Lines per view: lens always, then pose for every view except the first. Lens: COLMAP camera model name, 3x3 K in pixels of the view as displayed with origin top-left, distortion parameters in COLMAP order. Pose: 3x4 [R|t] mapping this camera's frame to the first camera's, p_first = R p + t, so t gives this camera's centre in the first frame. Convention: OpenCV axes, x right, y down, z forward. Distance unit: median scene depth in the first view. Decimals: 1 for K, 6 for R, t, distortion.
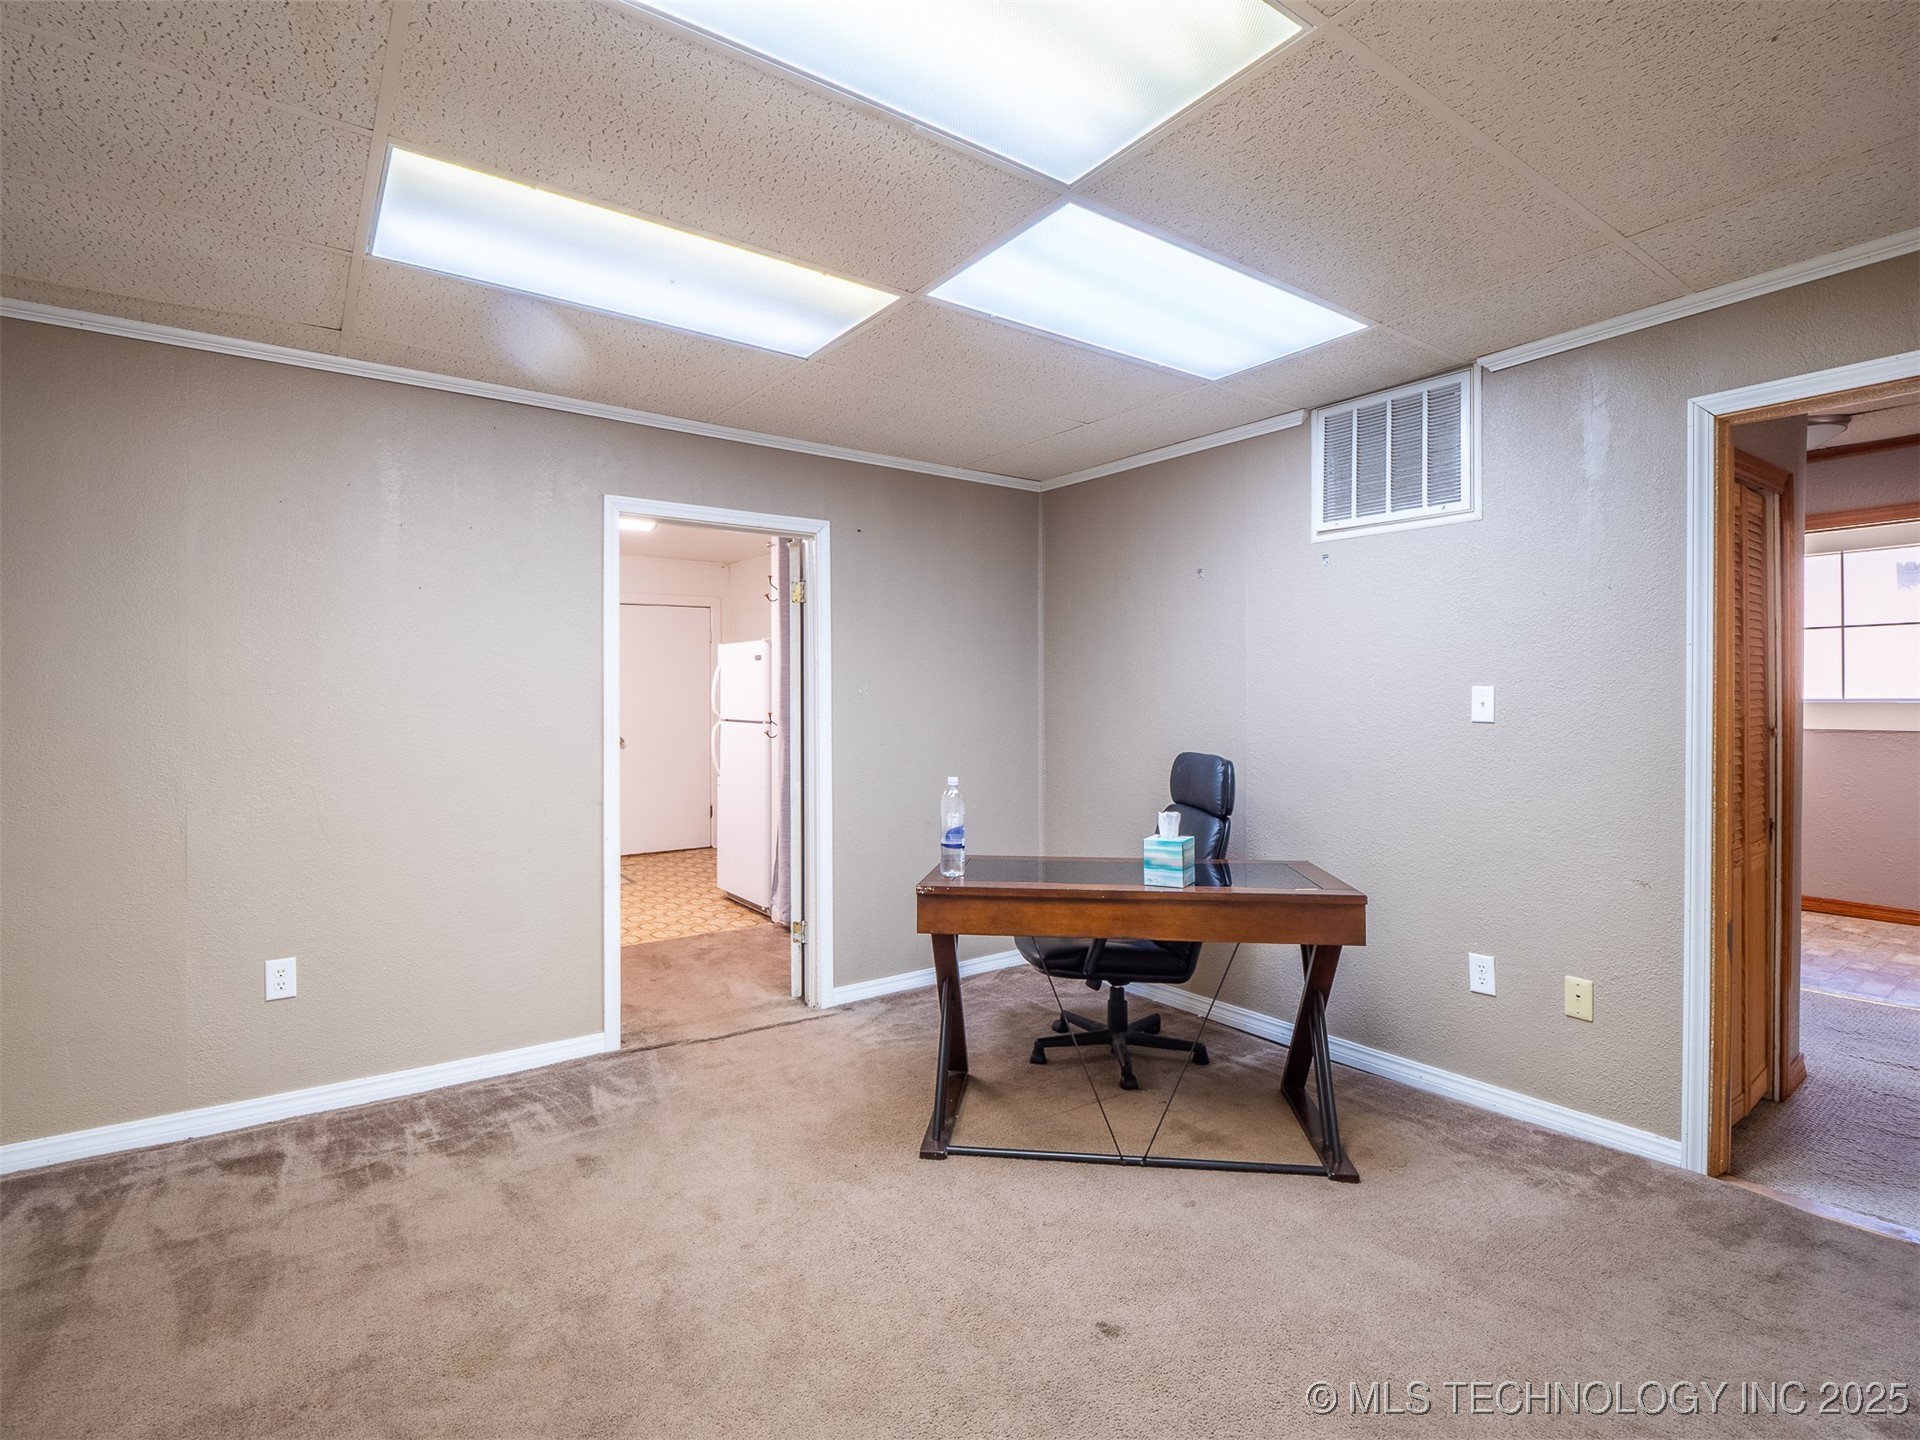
lens RADIAL K [[941.1, 0, 939.0], [0, 941.1, 709.4], [0, 0, 1]] dist [-0.011070, -0.000330]
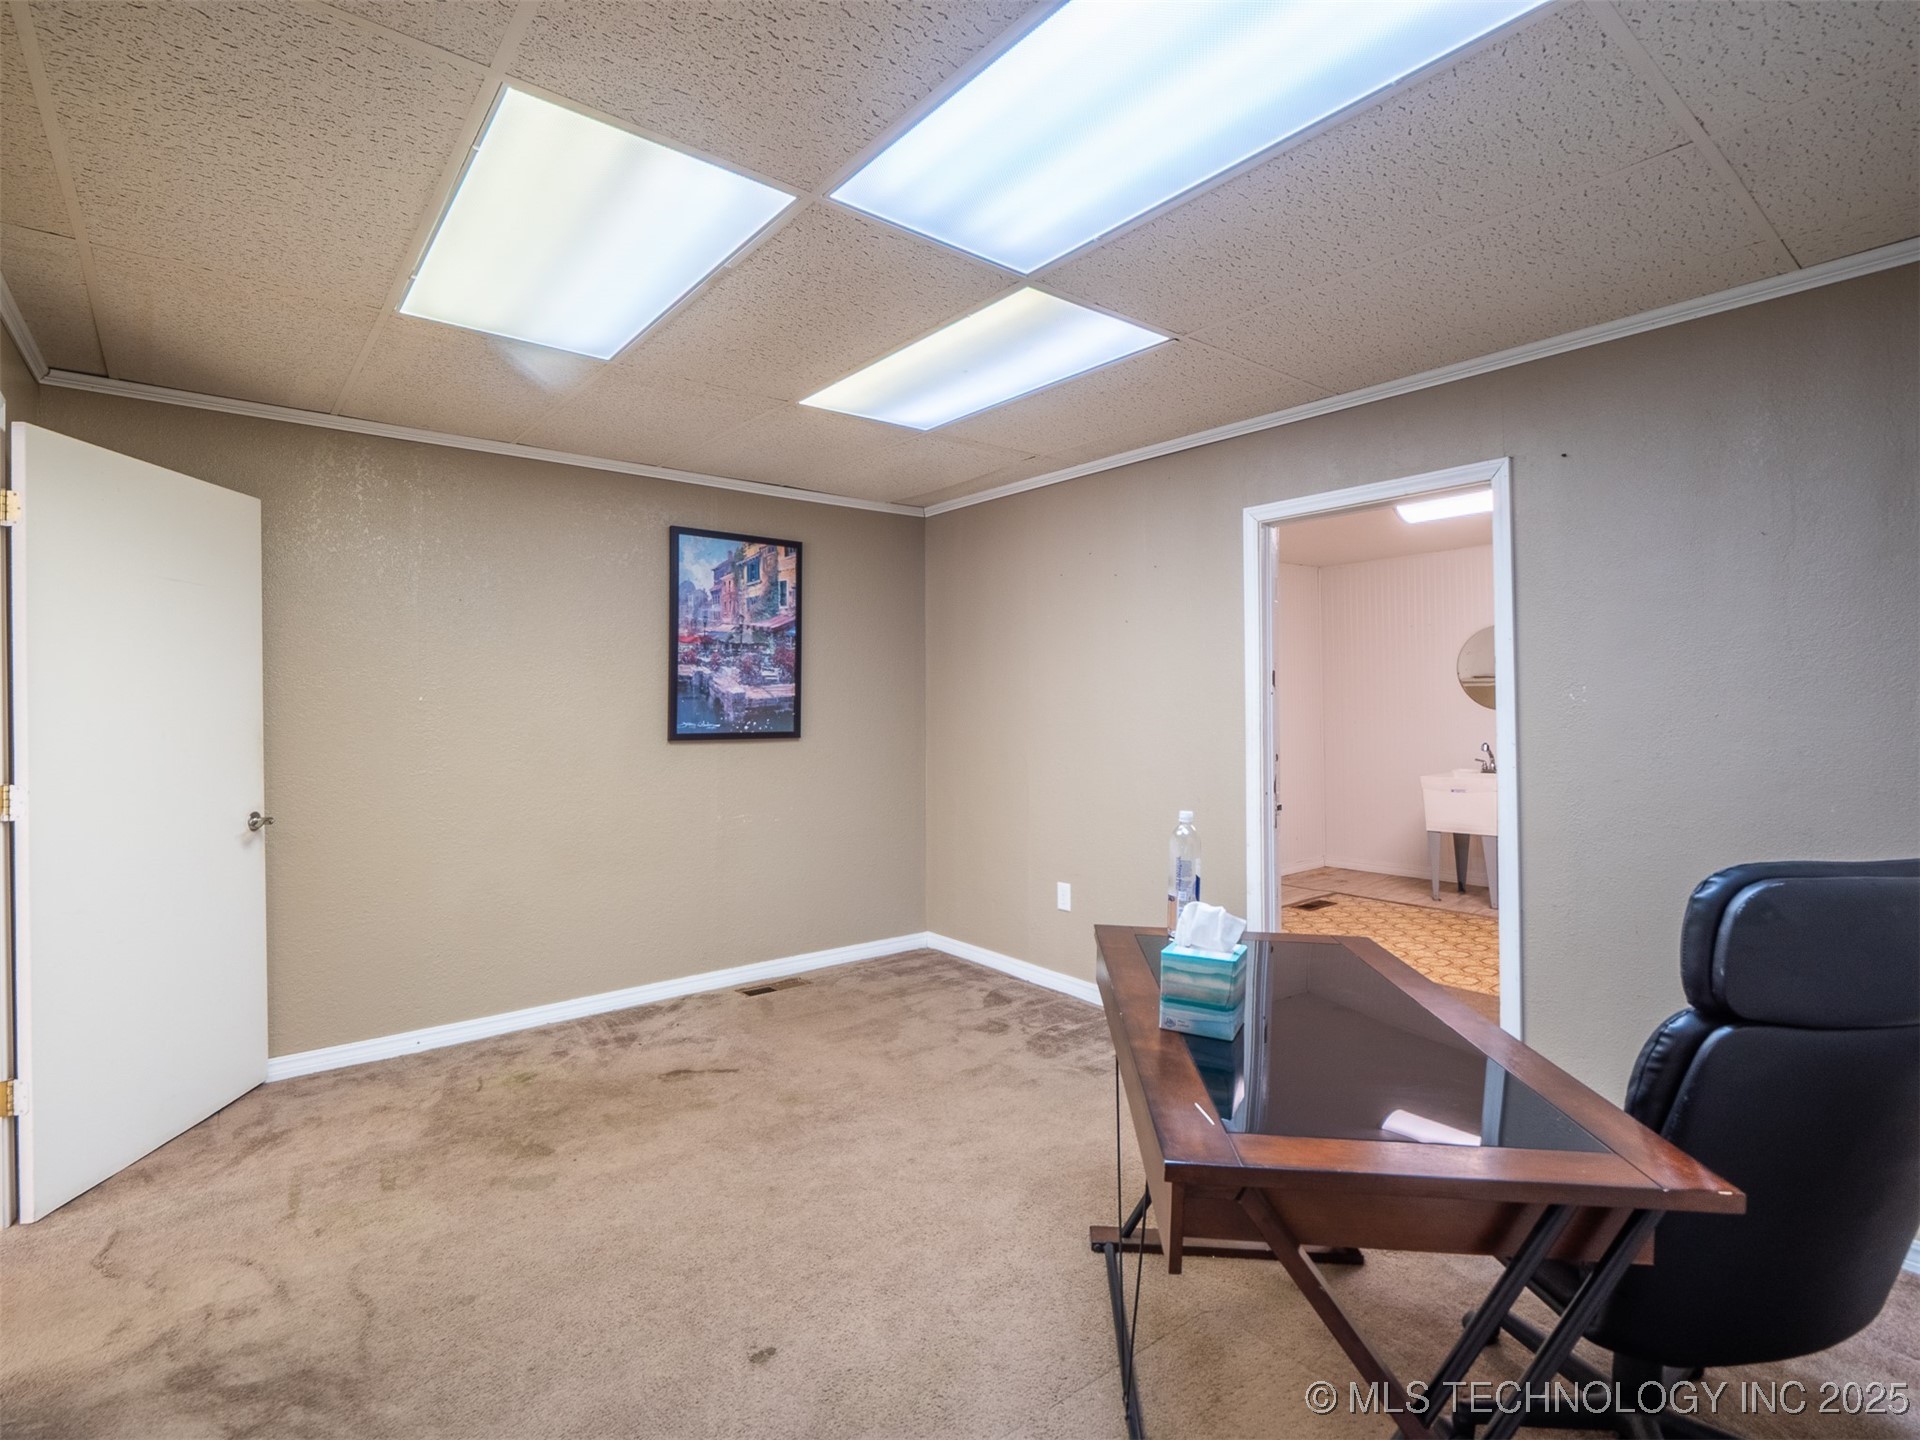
lens RADIAL K [[941.1, 0, 961.2], [0, 941.1, 704.8], [0, 0, 1]] dist [-0.011070, -0.000330]
pose [[0.063829, 0.003539, -0.997955, 0.804437], [-0.006442, 0.999974, 0.003134, -0.018130], [0.997940, 0.006229, 0.063850, 0.782081]]
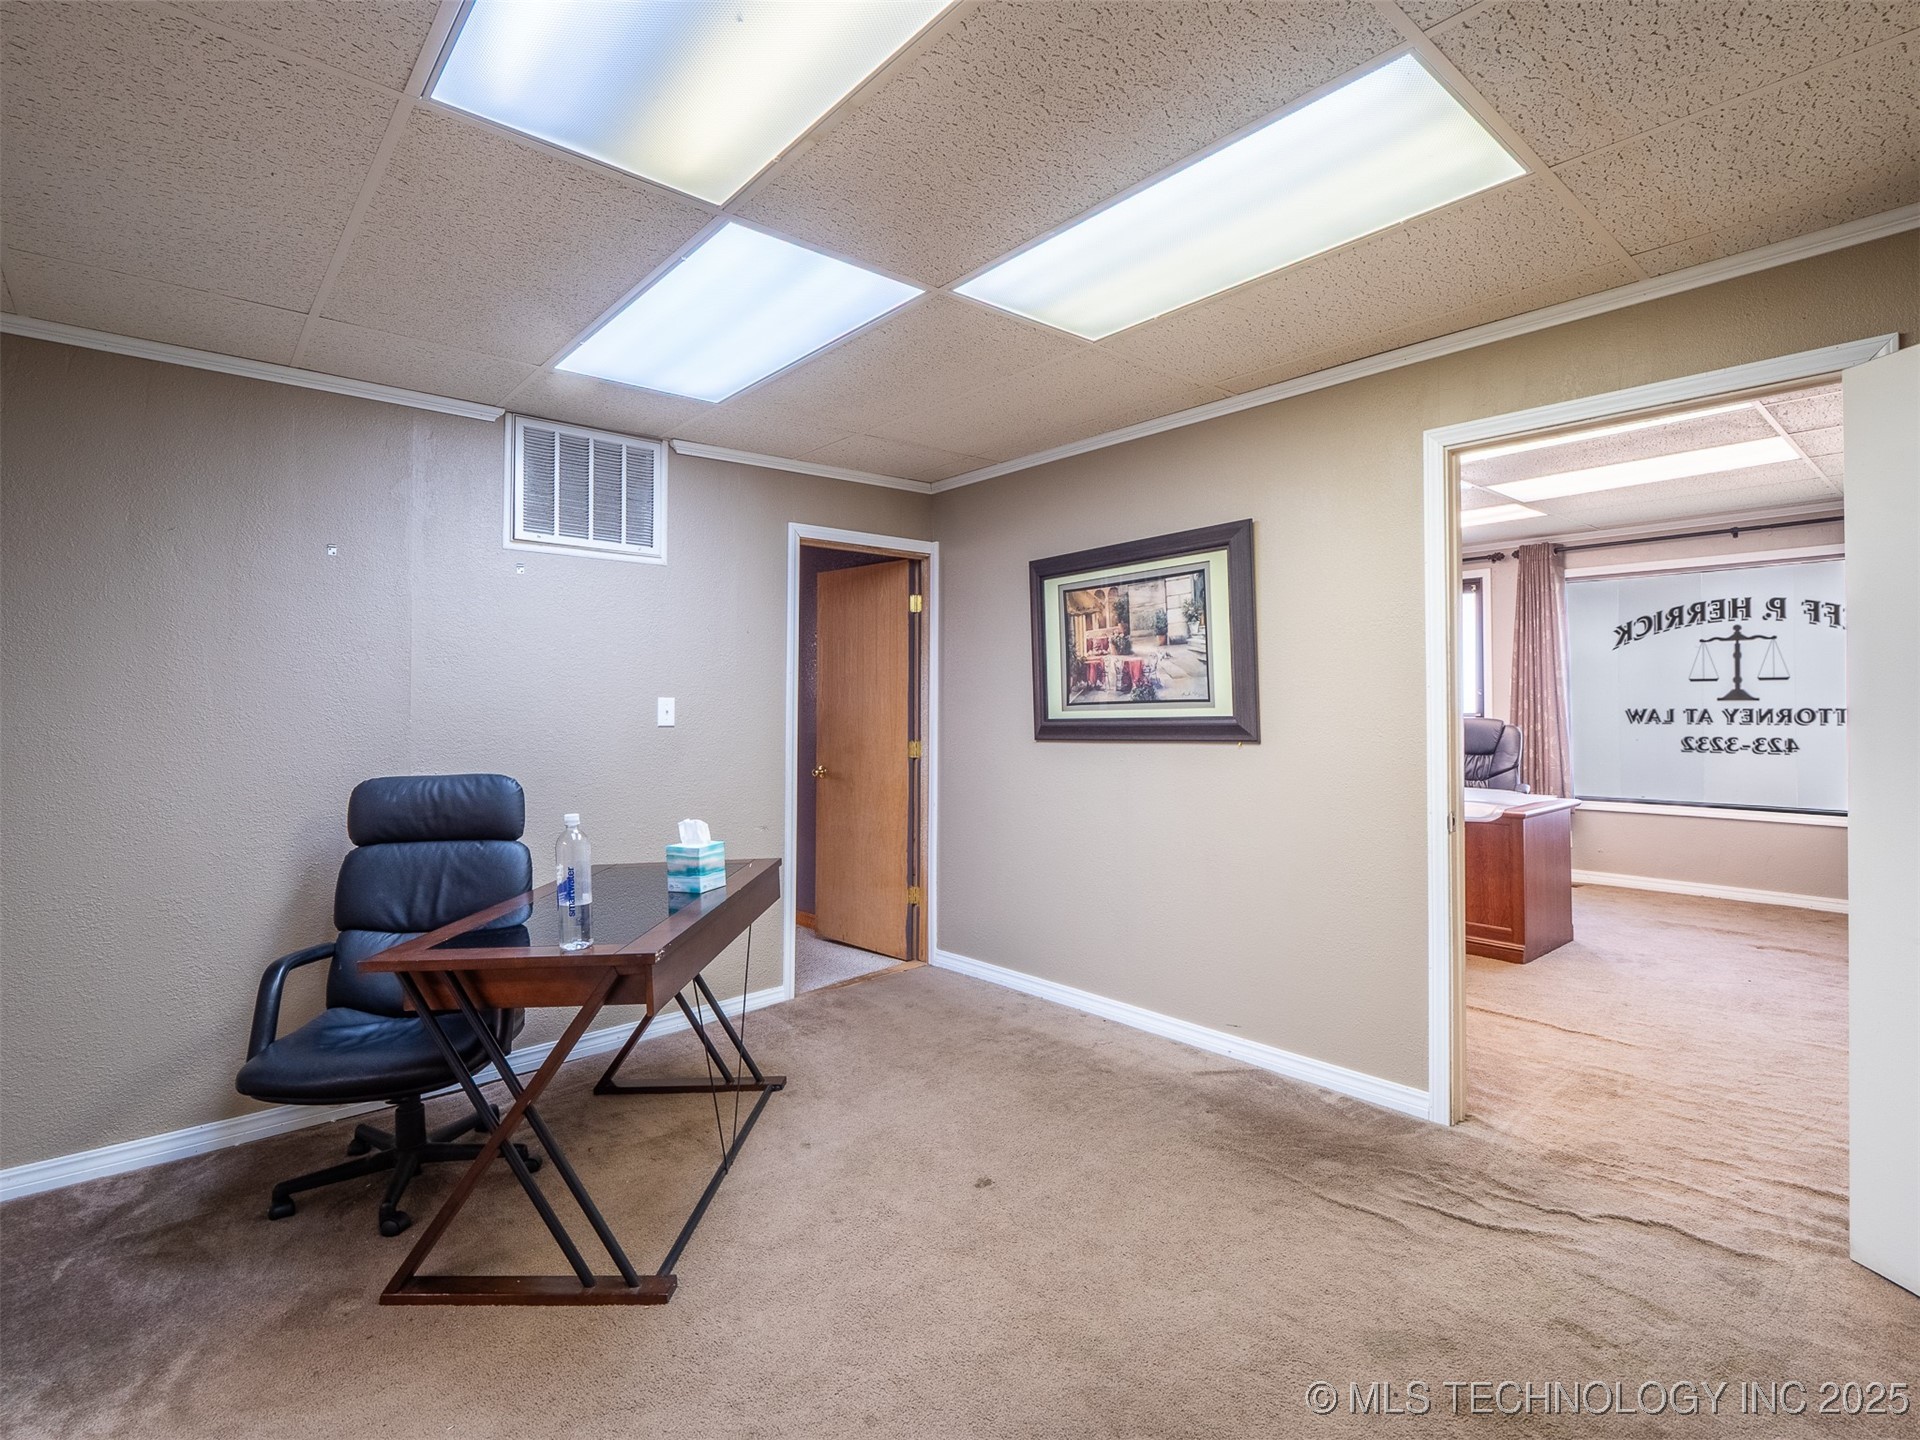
lens RADIAL K [[941.1, 0, 976.6], [0, 941.1, 703.1], [0, 0, 1]] dist [-0.011070, -0.000330]
pose [[-0.121229, 0.004108, 0.992616, -0.779658], [0.016037, 0.999869, -0.002179, -0.008824], [-0.992495, 0.015654, -0.121279, 0.794808]]
